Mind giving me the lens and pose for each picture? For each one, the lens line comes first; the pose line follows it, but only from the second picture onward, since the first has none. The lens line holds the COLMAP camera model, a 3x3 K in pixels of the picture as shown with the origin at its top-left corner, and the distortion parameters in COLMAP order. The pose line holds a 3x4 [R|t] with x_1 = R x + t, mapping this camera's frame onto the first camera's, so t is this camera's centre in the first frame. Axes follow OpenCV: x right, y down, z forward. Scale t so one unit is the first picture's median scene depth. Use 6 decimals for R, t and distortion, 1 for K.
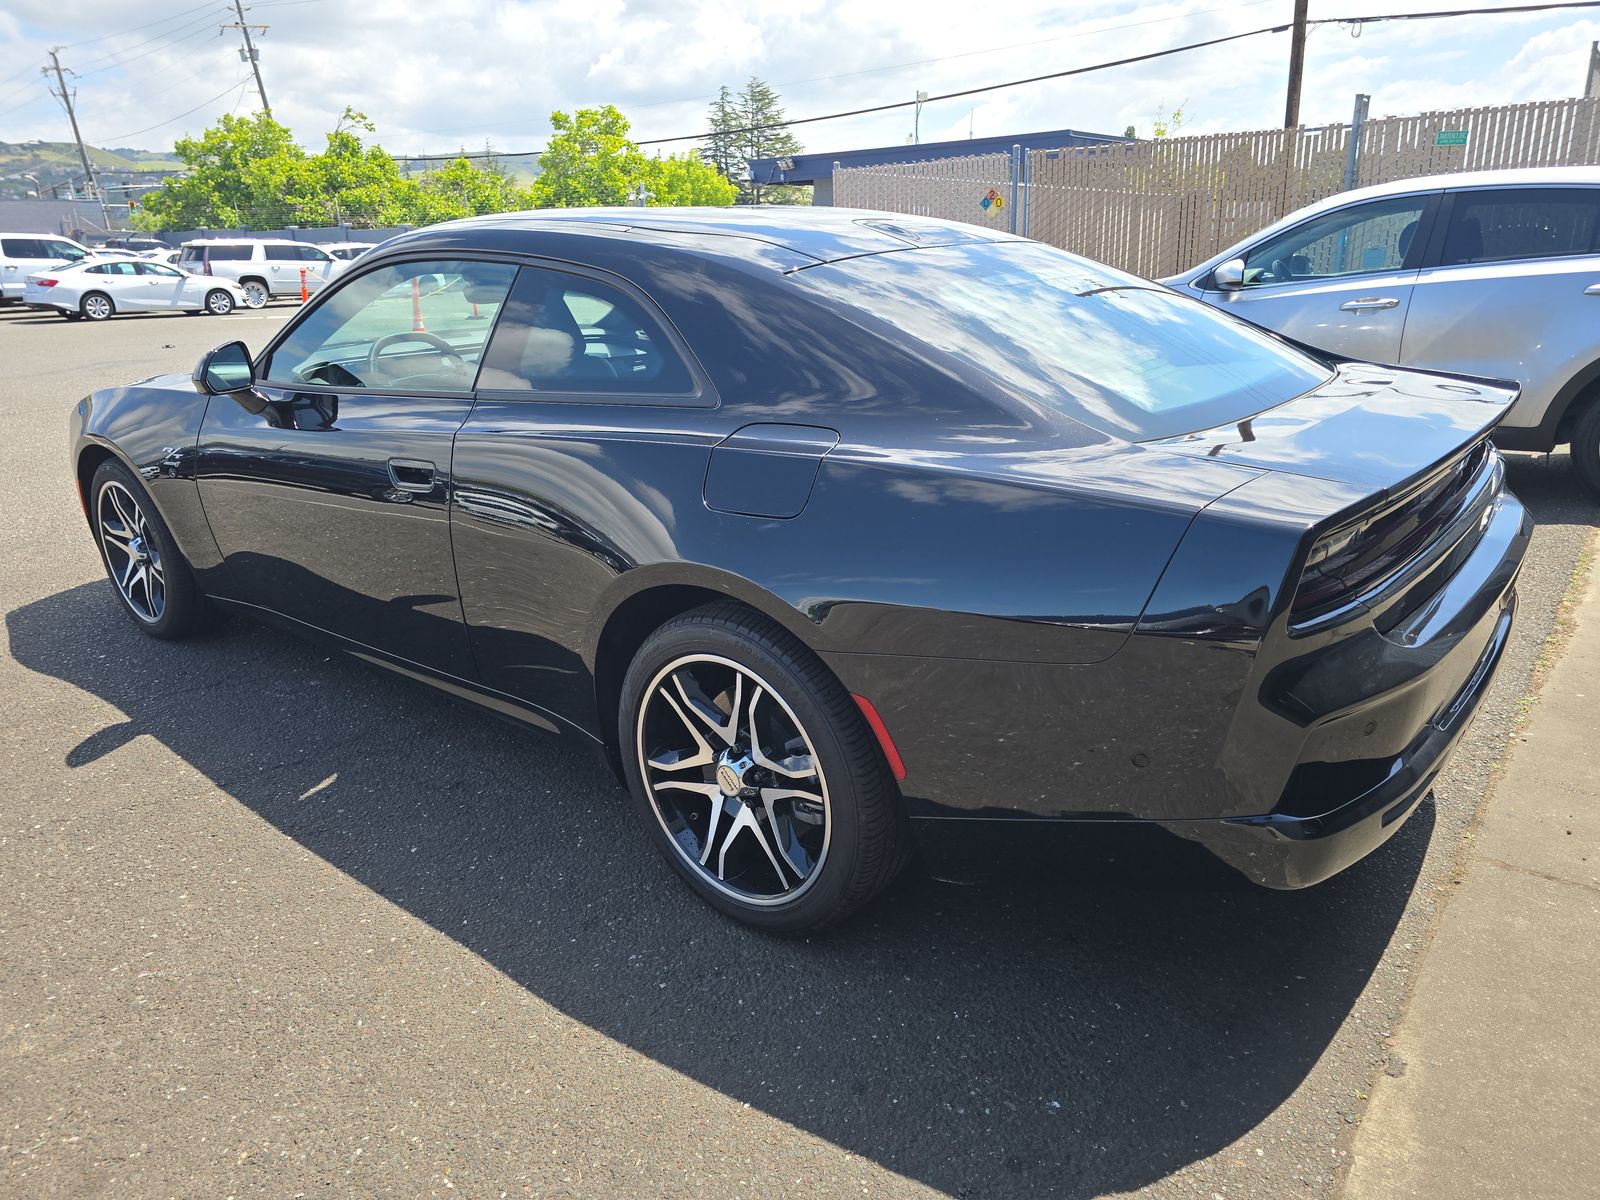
lens RADIAL K [[1086.5, 0, 805.3], [0, 1086.5, 598.7], [0, 0, 1]] dist [0.025260, -0.027186]
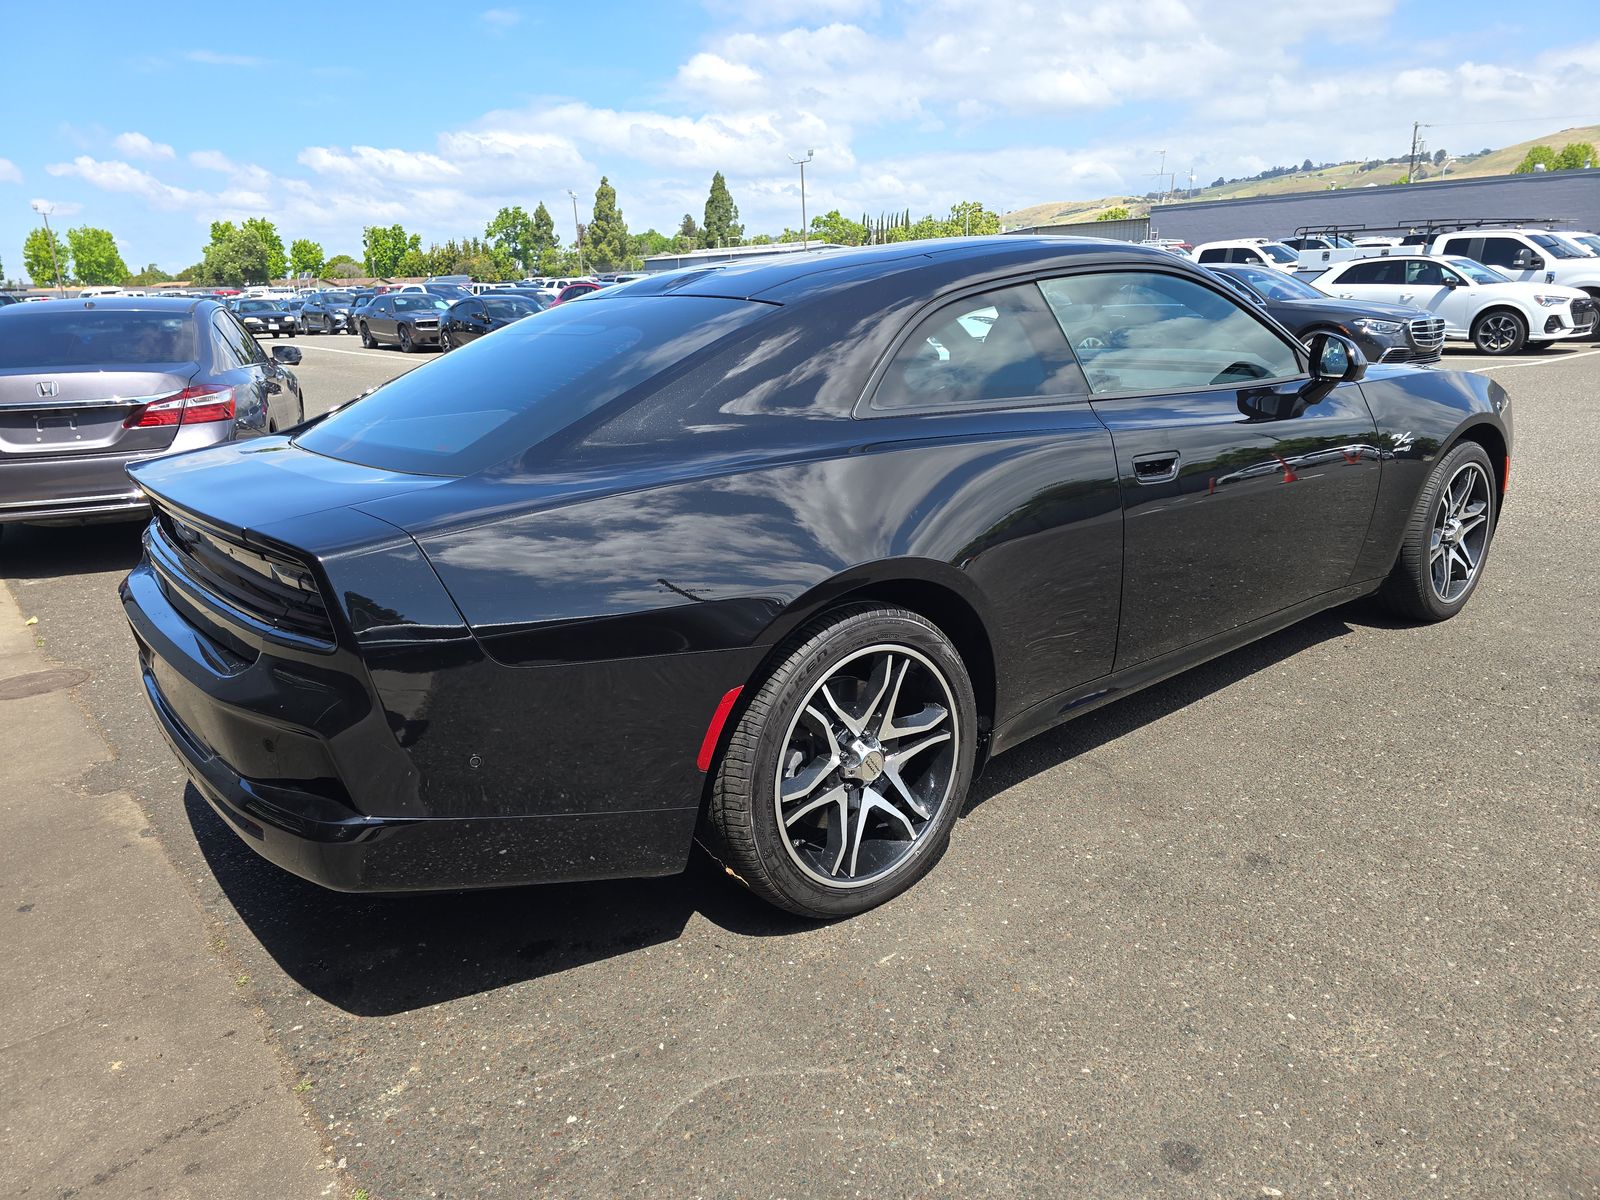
lens RADIAL K [[1086.5, 0, 805.3], [0, 1086.5, 598.7], [0, 0, 1]] dist [0.025260, -0.027186]
pose [[-0.216574, 0.298505, -0.929511, 0.097487], [-0.253668, 0.902200, 0.348838, -0.038893], [0.942734, 0.311337, -0.119672, 0.113477]]
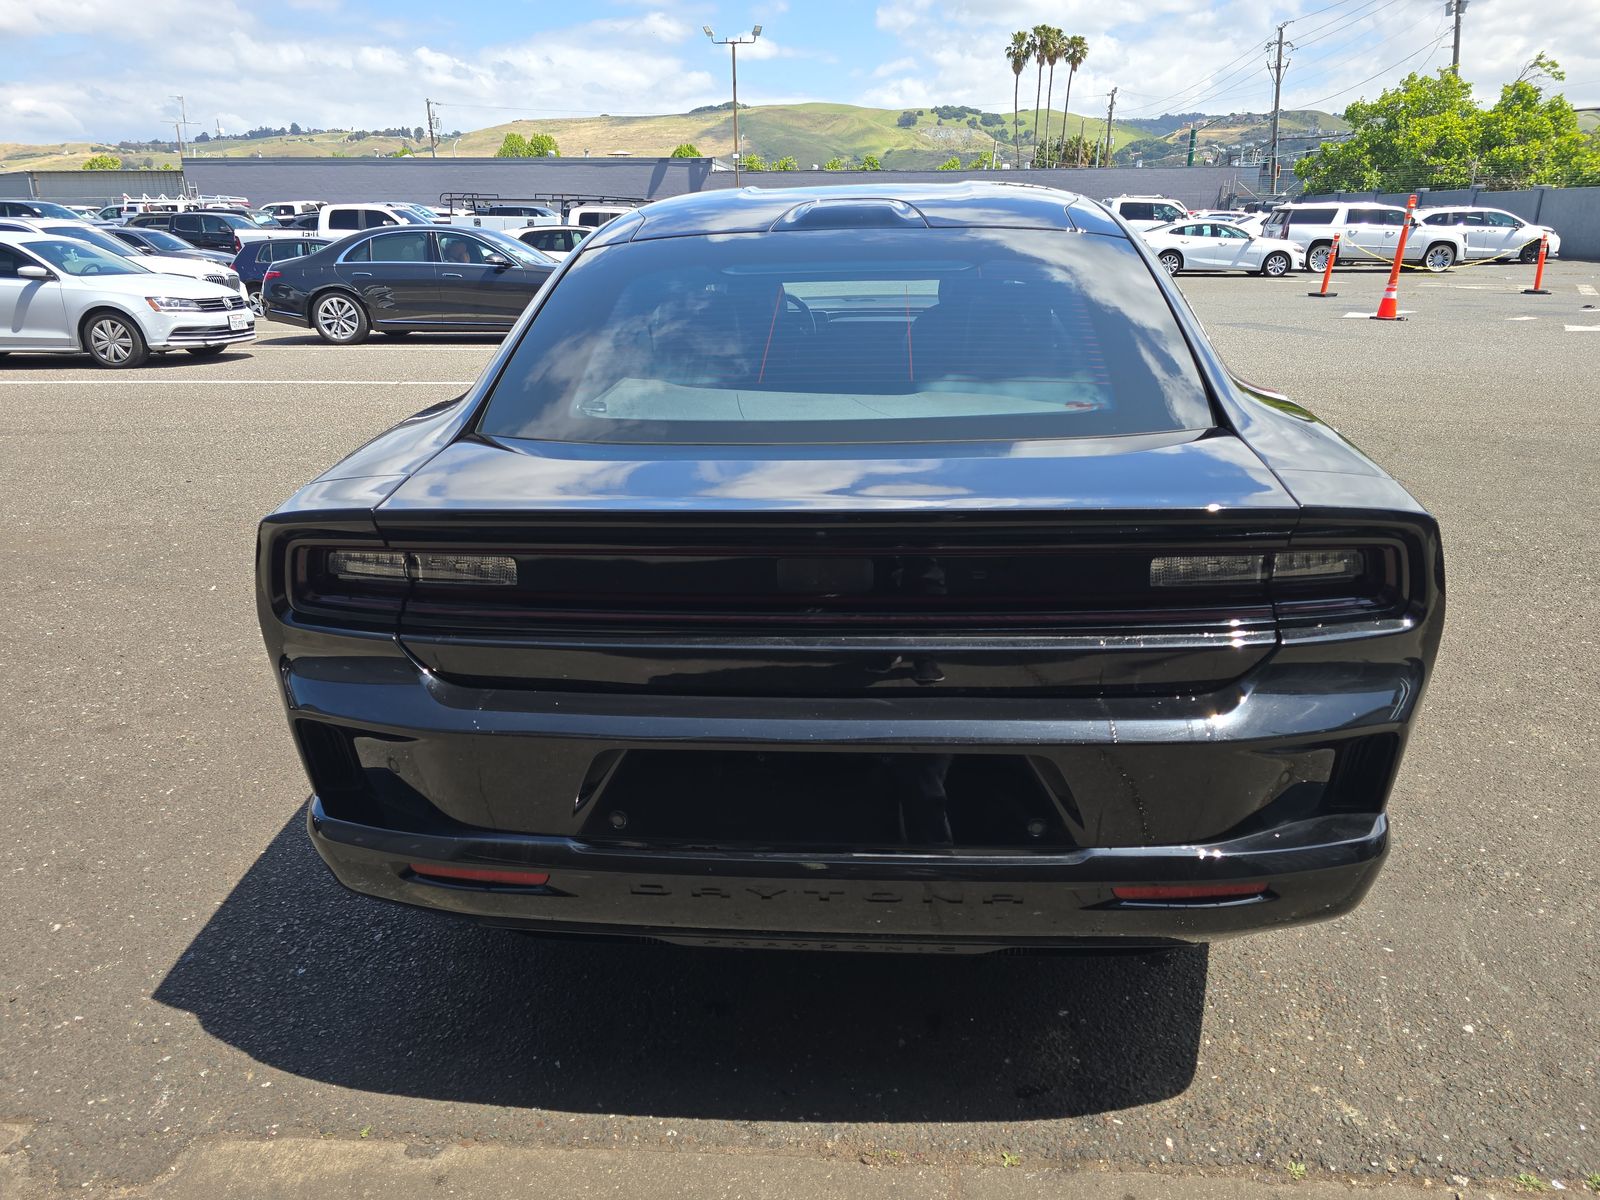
lens RADIAL K [[1086.5, 0, 805.3], [0, 1086.5, 598.7], [0, 0, 1]] dist [0.025260, -0.027186]
pose [[0.572698, 0.281384, -0.769961, 0.073354], [-0.257350, 0.953474, 0.157032, -0.013213], [0.778324, 0.108217, 0.618466, 0.036163]]
